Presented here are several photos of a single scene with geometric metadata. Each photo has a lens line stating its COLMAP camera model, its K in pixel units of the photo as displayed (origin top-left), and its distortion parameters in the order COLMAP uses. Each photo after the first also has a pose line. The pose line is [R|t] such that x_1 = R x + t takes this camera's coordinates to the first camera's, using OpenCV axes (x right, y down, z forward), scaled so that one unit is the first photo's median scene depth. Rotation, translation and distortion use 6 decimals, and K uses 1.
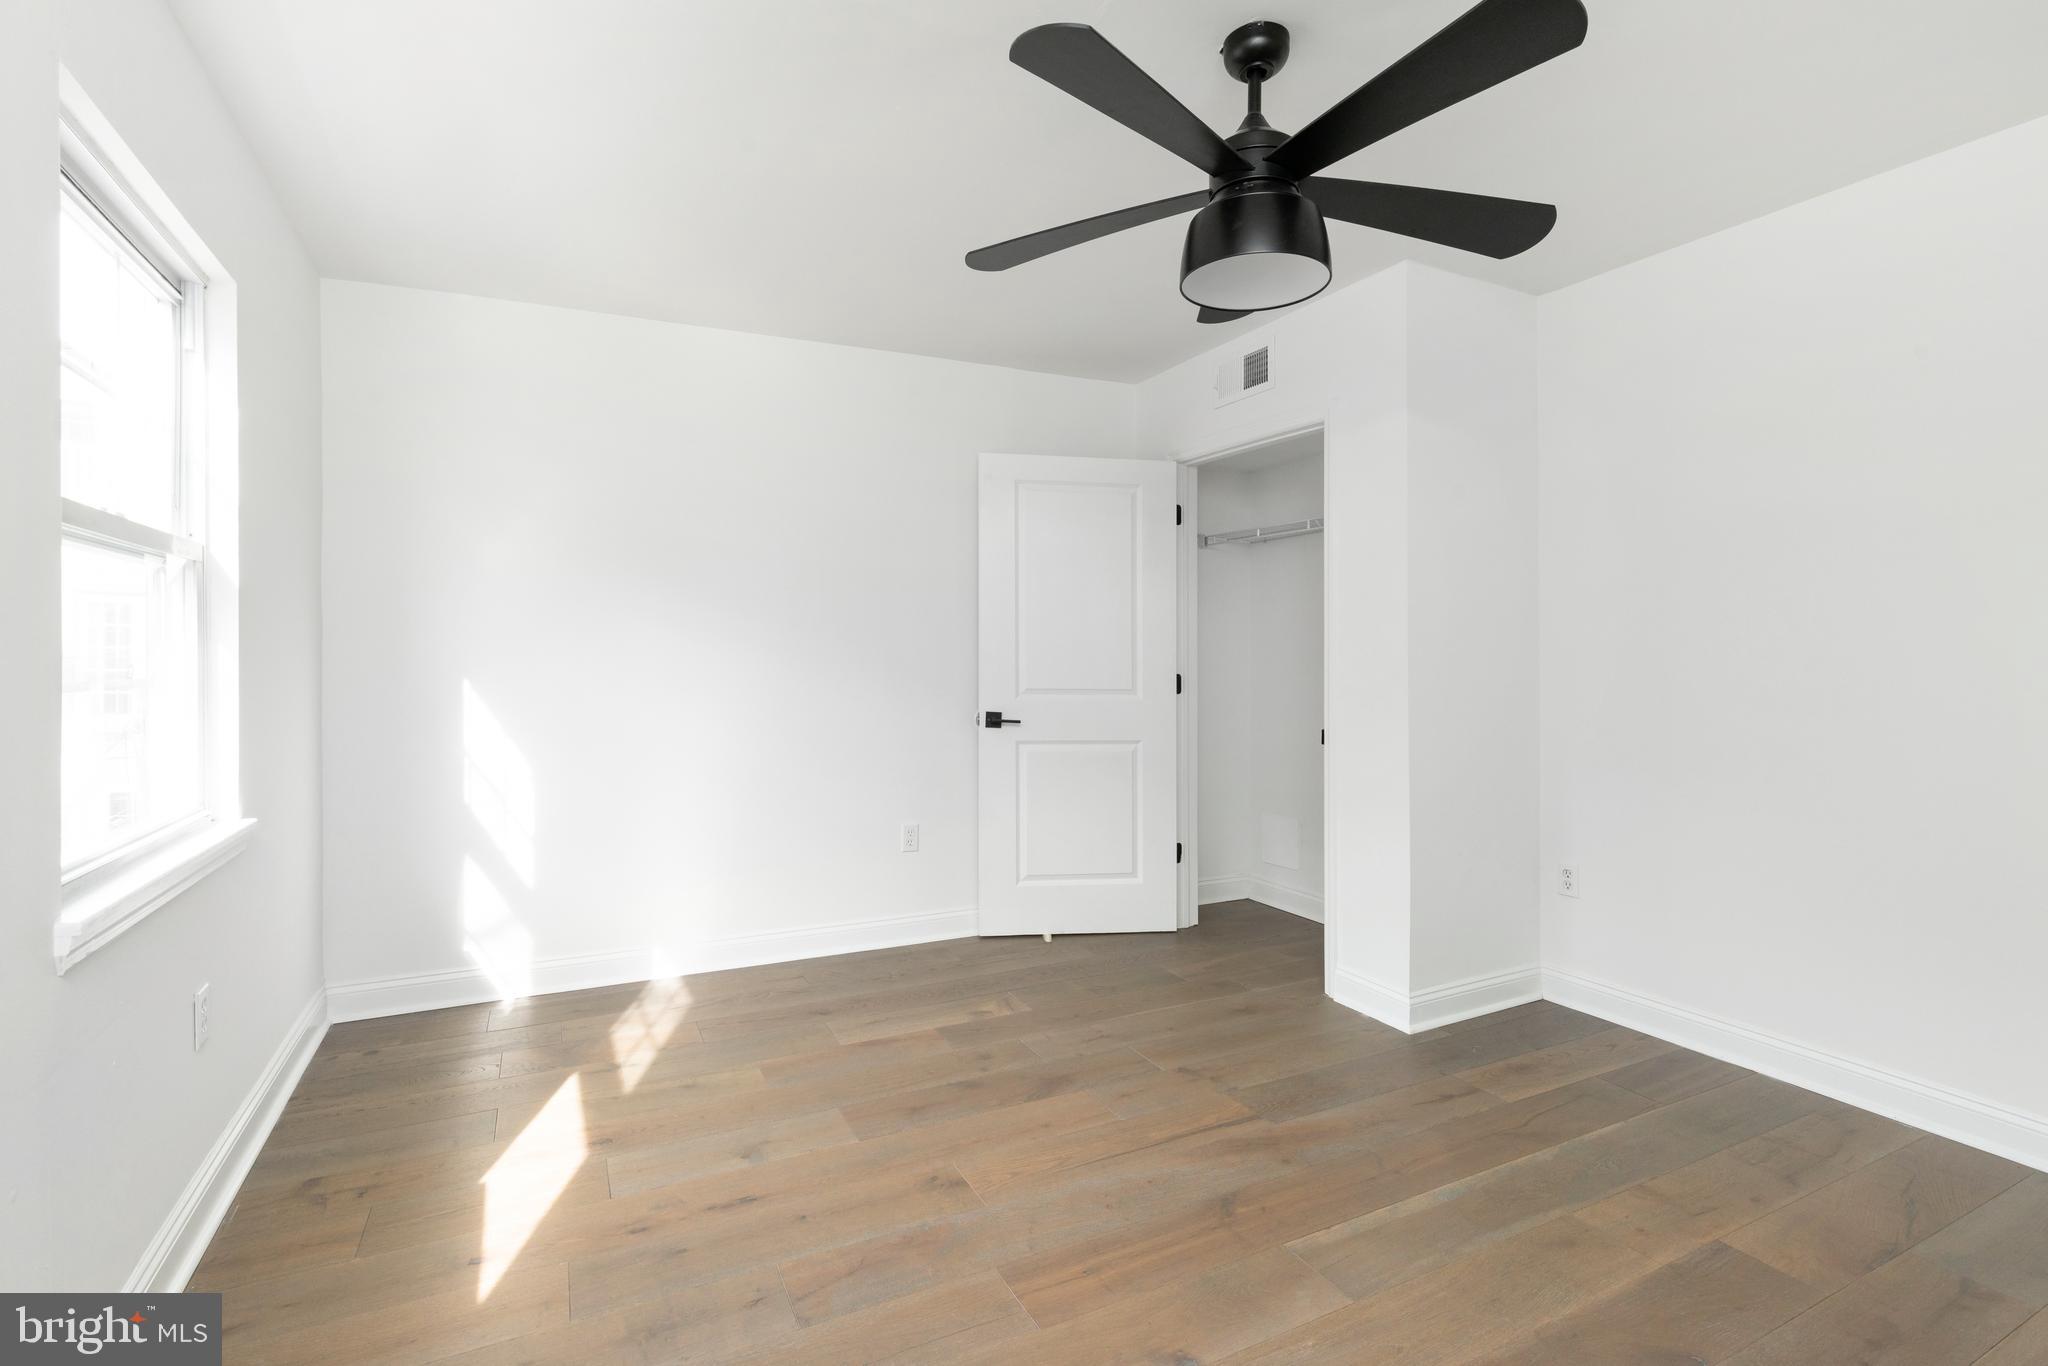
lens RADIAL K [[925.6, 0, 1027.3], [0, 925.6, 662.6], [0, 0, 1]] dist [0.001094, -0.000410]
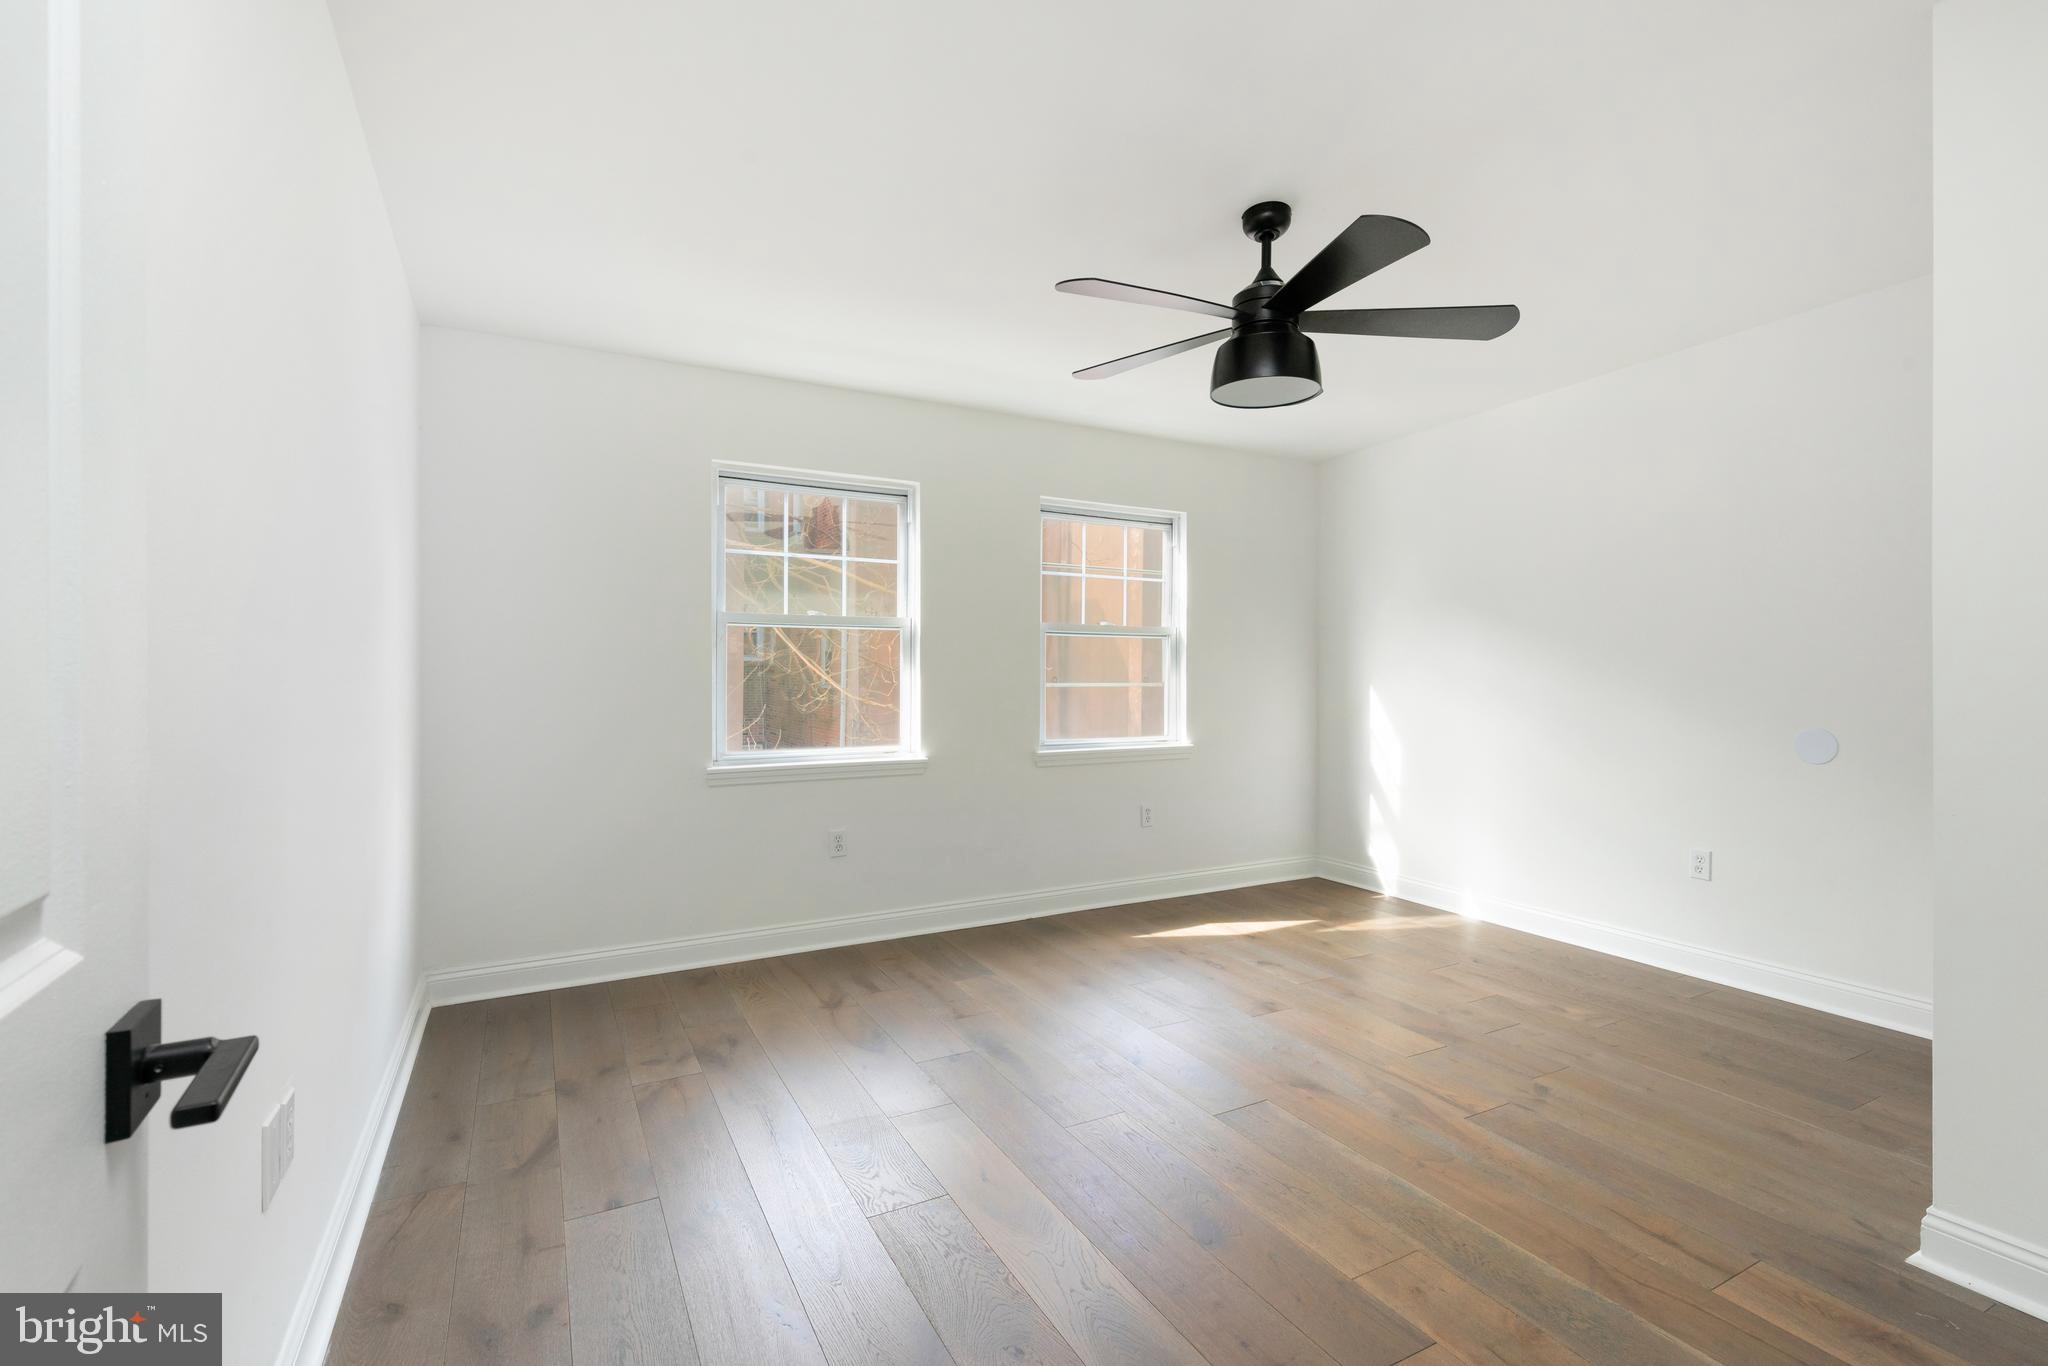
lens RADIAL K [[925.6, 0, 1027.3], [0, 925.6, 662.6], [0, 0, 1]] dist [0.001094, -0.000410]
pose [[0.019045, -0.021662, -0.999584, 1.265202], [-0.006804, 0.999739, -0.021795, 0.016747], [0.999795, 0.007216, 0.018893, 0.477799]]
